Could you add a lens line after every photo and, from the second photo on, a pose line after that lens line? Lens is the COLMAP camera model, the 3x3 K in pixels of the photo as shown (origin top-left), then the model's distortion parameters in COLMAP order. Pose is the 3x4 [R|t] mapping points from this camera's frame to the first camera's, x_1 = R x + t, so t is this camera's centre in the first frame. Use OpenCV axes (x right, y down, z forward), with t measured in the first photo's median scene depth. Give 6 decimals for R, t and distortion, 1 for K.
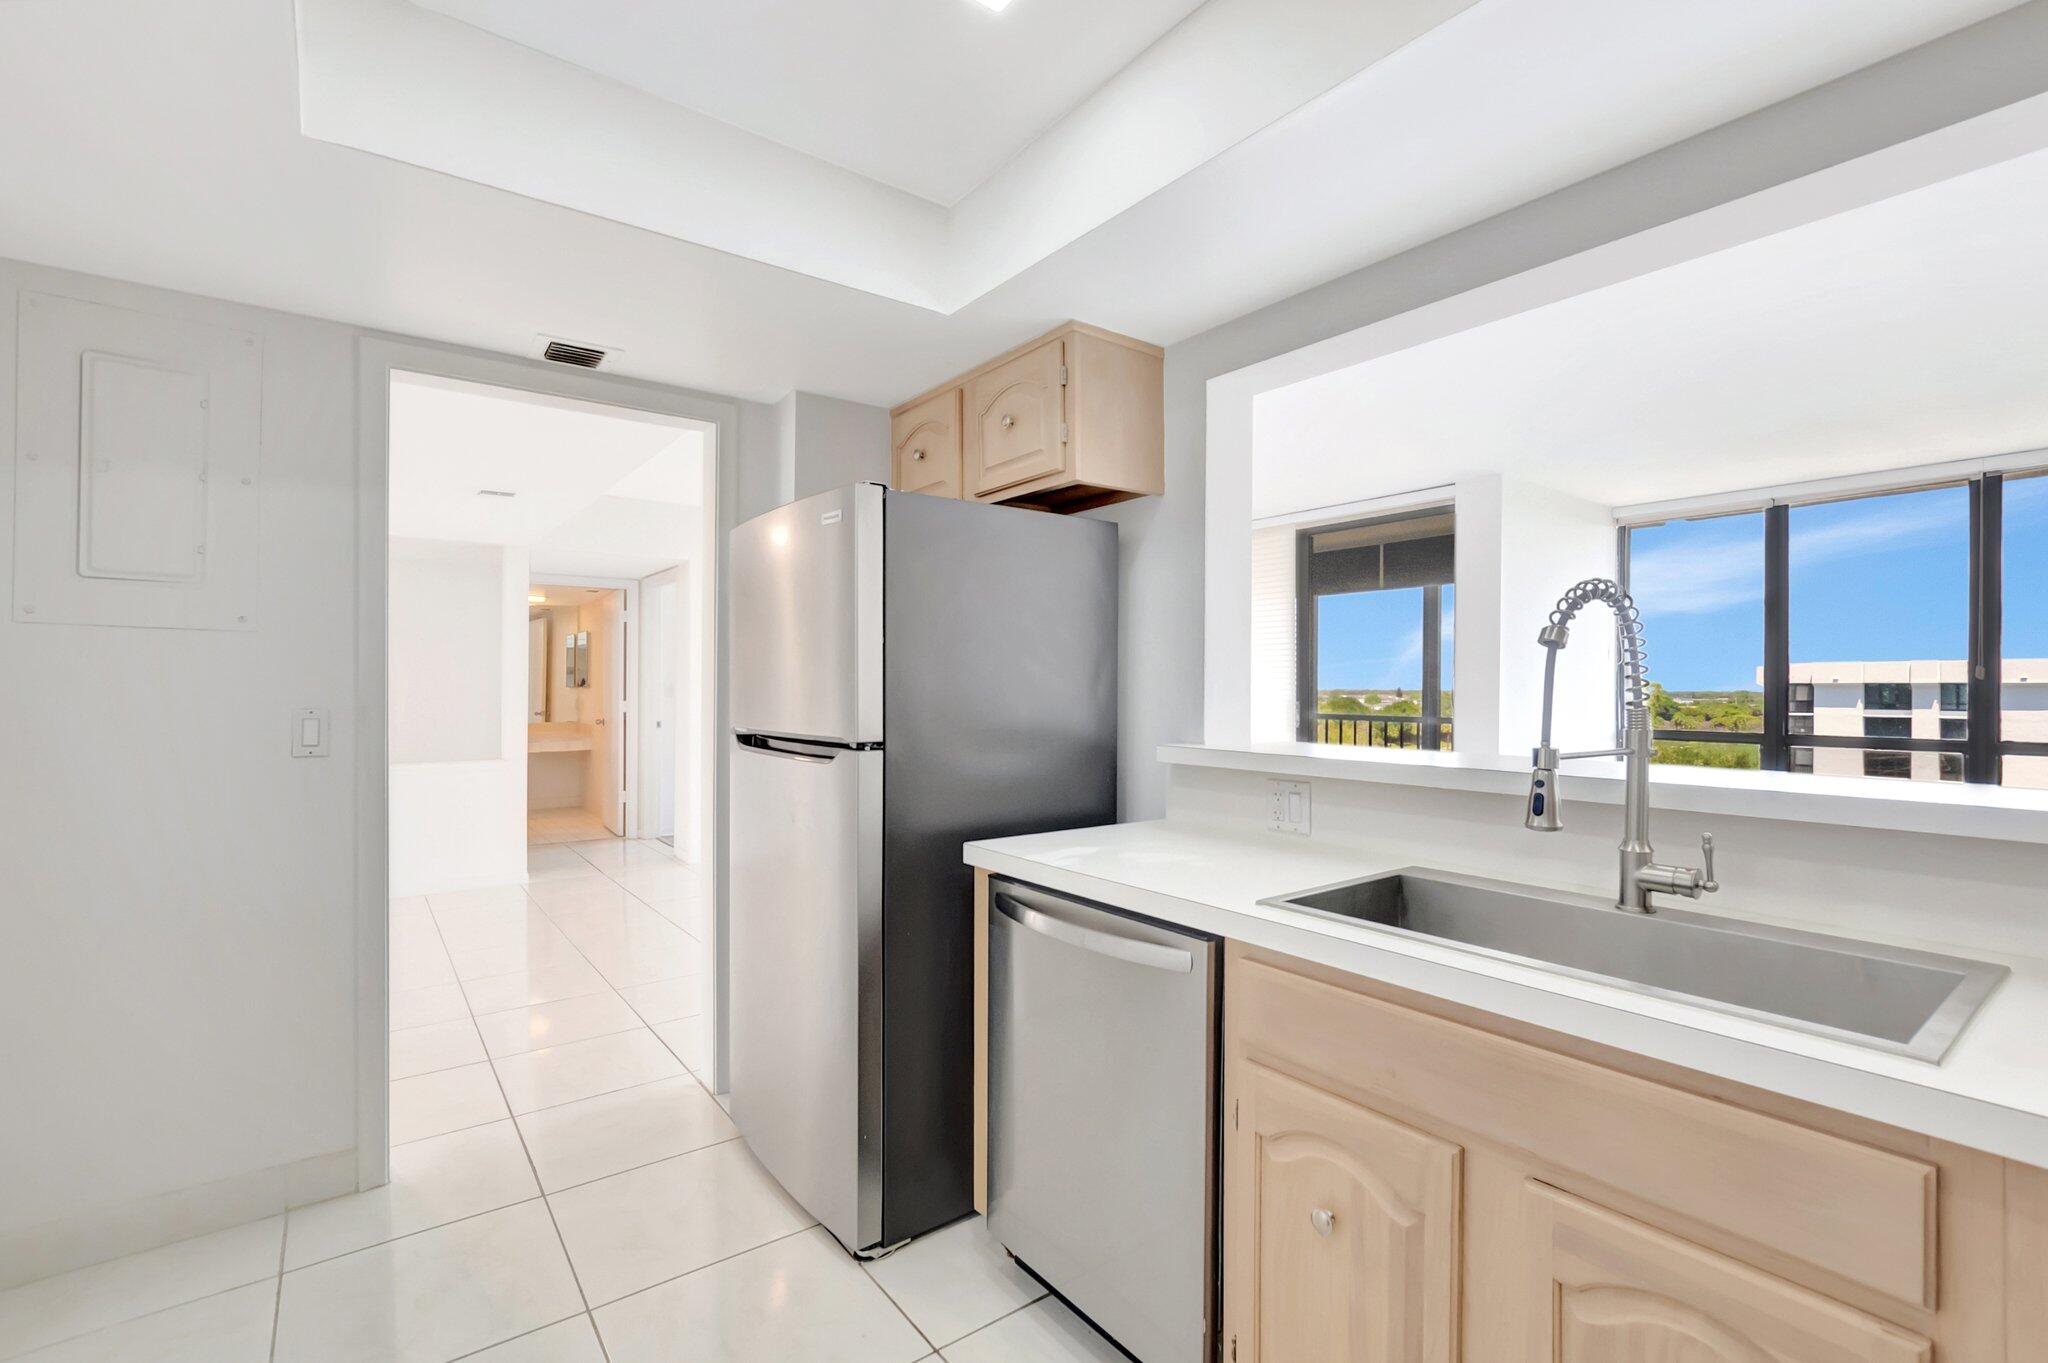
lens RADIAL K [[912.9, 0, 1024.0], [0, 912.9, 681.5], [0, 0, 1]] dist [-0.007381, 0.000296]
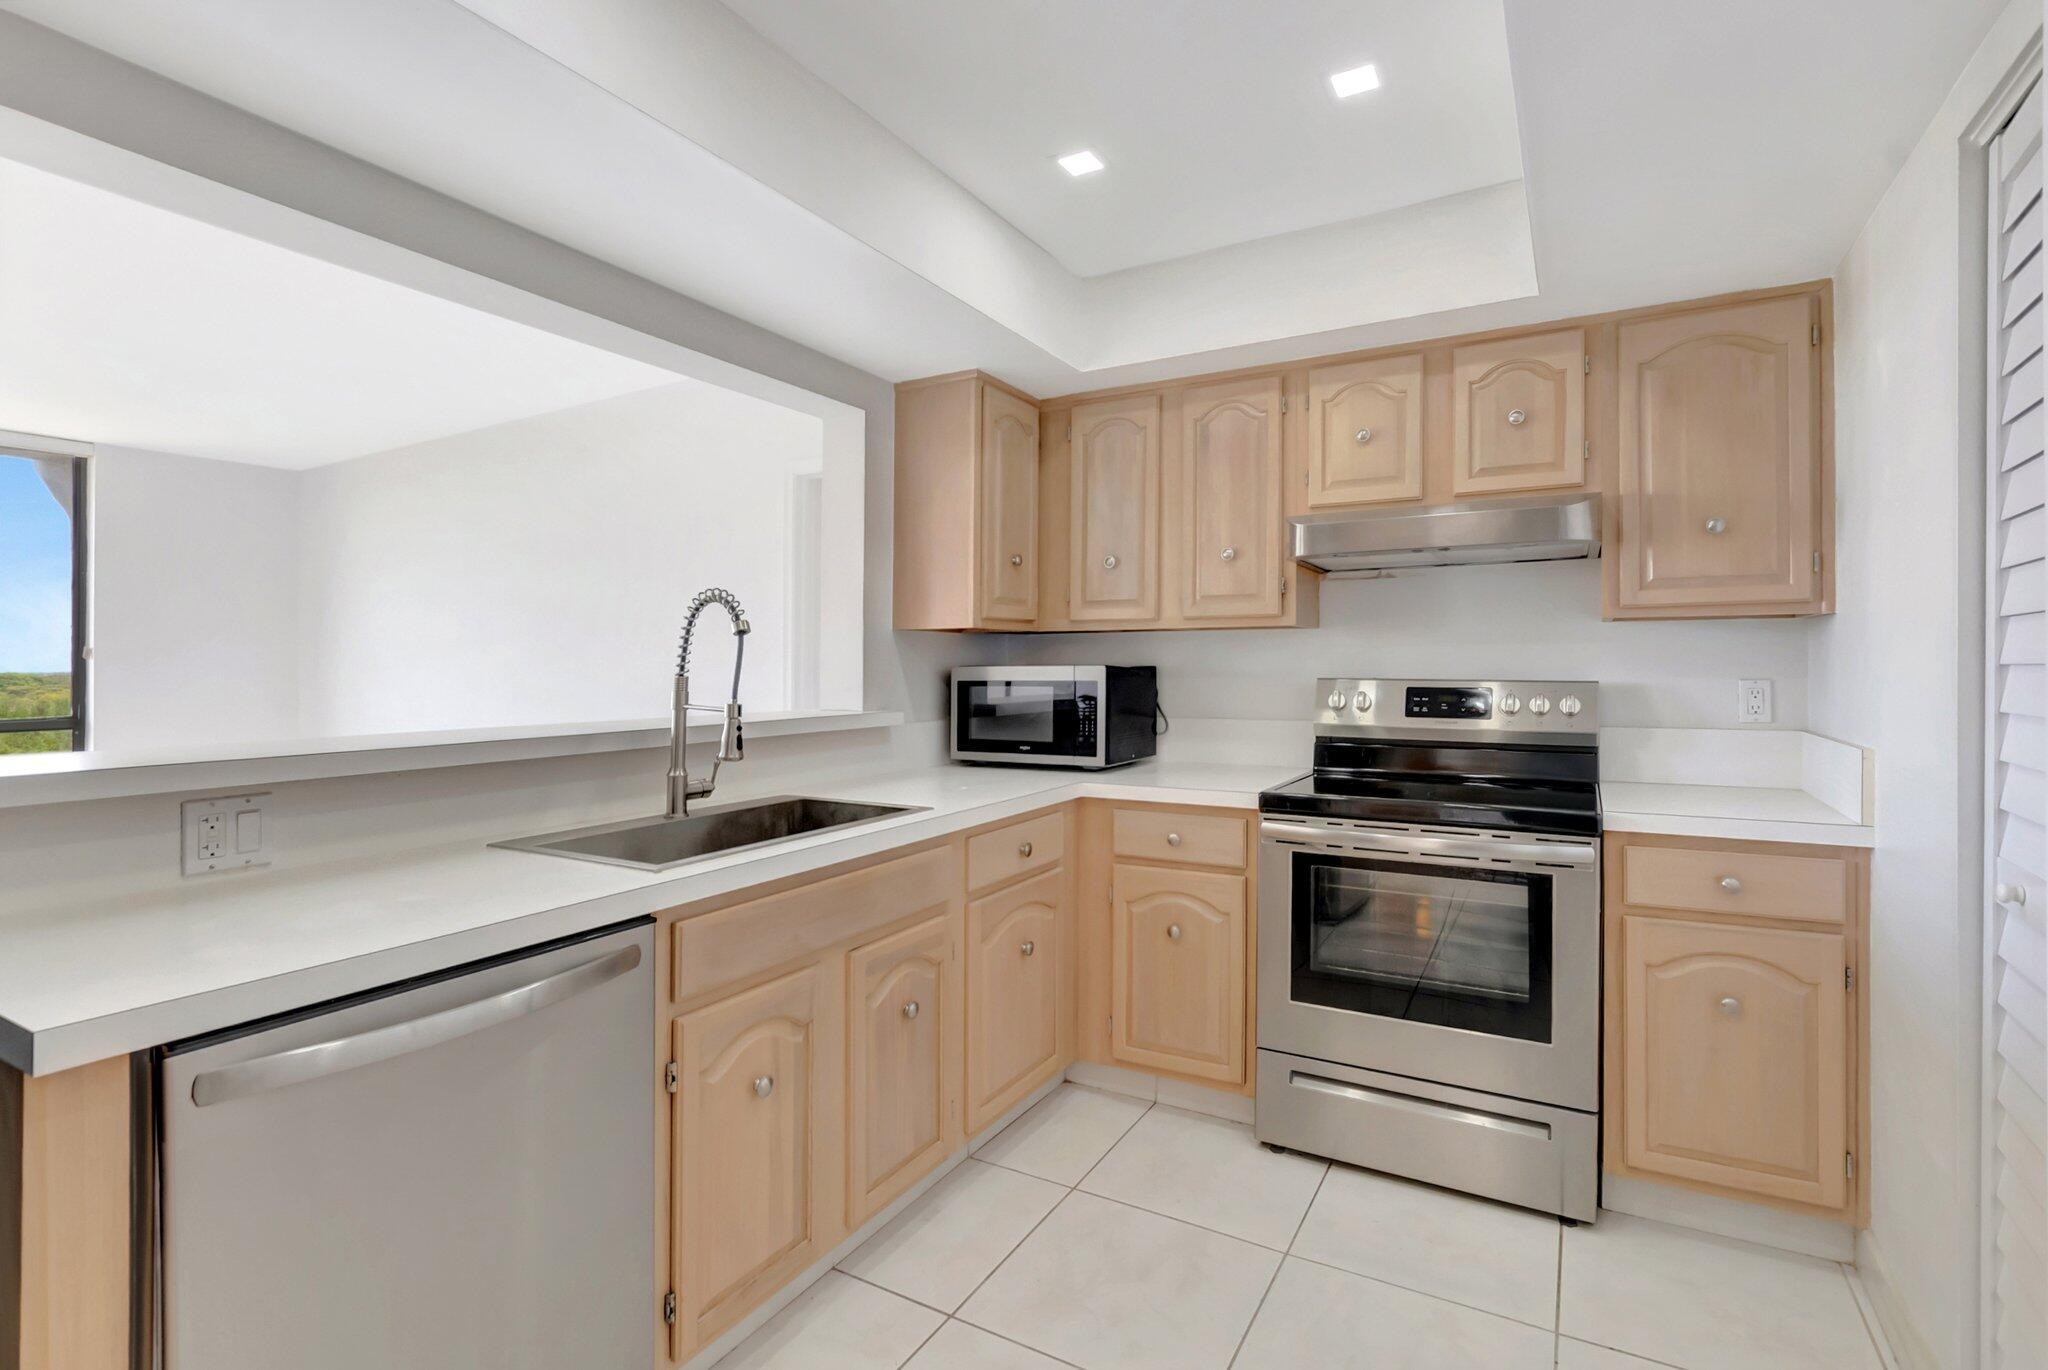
lens RADIAL K [[943.7, 0, 1028.3], [0, 943.7, 693.1], [0, 0, 1]] dist [-0.011539, 0.000544]
pose [[-0.389199, -0.029688, 0.920675, -0.969849], [-0.001509, 0.999500, 0.031592, 0.008495], [-0.921152, 0.010906, -0.389050, 1.135158]]
